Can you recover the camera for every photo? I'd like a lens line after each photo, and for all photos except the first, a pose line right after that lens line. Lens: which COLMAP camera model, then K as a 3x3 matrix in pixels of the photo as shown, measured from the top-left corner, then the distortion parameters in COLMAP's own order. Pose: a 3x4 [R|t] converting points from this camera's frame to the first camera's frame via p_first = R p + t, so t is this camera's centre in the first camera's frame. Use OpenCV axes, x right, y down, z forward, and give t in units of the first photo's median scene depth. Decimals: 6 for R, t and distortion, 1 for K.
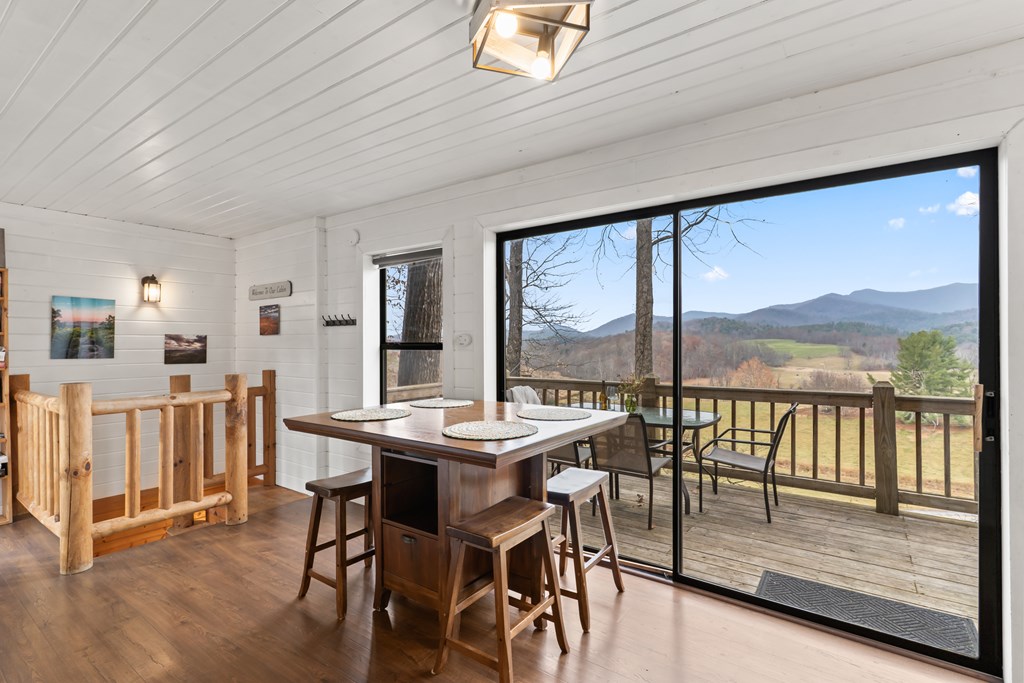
lens RADIAL K [[493.2, 0, 508.6], [0, 493.2, 340.2], [0, 0, 1]] dist [0.001218, -0.000924]
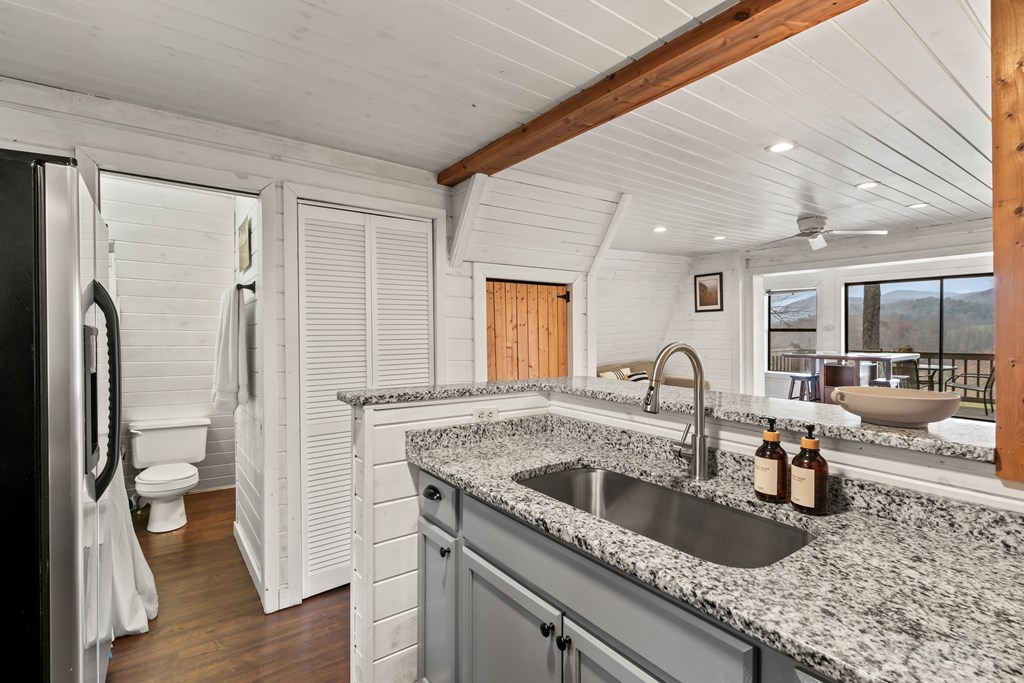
lens RADIAL K [[493.2, 0, 513.7], [0, 493.2, 333.6], [0, 0, 1]] dist [0.001218, -0.000924]
pose [[0.952995, 0.000165, -0.302985, -0.657836], [0.003907, 0.999910, 0.012836, -0.006428], [0.302960, -0.013416, 0.952909, -1.405025]]
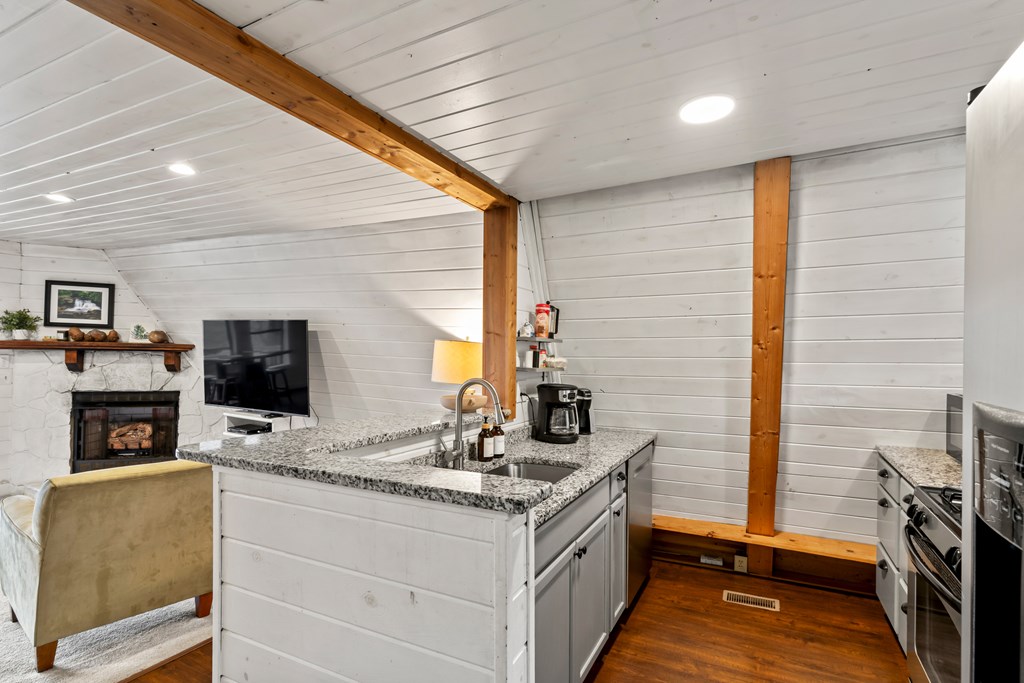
lens RADIAL K [[493.2, 0, 512.5], [0, 493.2, 349.0], [0, 0, 1]] dist [0.001218, -0.000924]
pose [[-0.163066, 0.011114, 0.986552, -1.147278], [-0.017988, 0.999737, -0.014236, -0.018733], [-0.986451, -0.020068, -0.162824, -1.014530]]
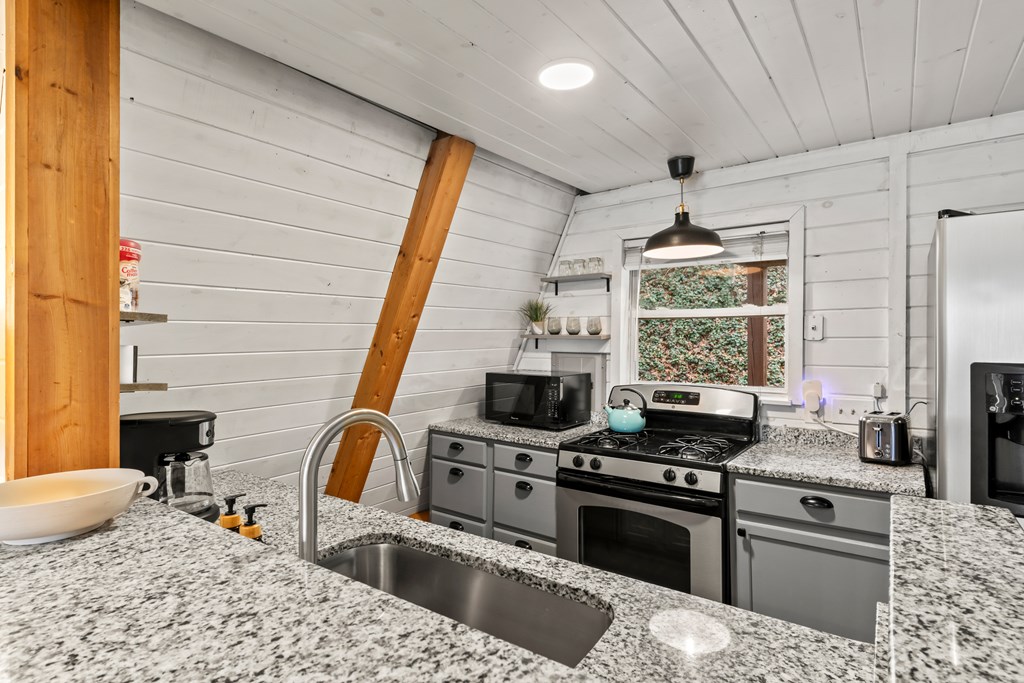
lens RADIAL K [[505.5, 0, 529.0], [0, 505.5, 345.6], [0, 0, 1]] dist [-0.017543, 0.009598]
pose [[-0.999902, 0.012241, -0.006863, -0.726459], [0.012283, 0.999906, -0.006047, -0.019814], [0.006788, -0.006131, -0.999958, -0.851747]]
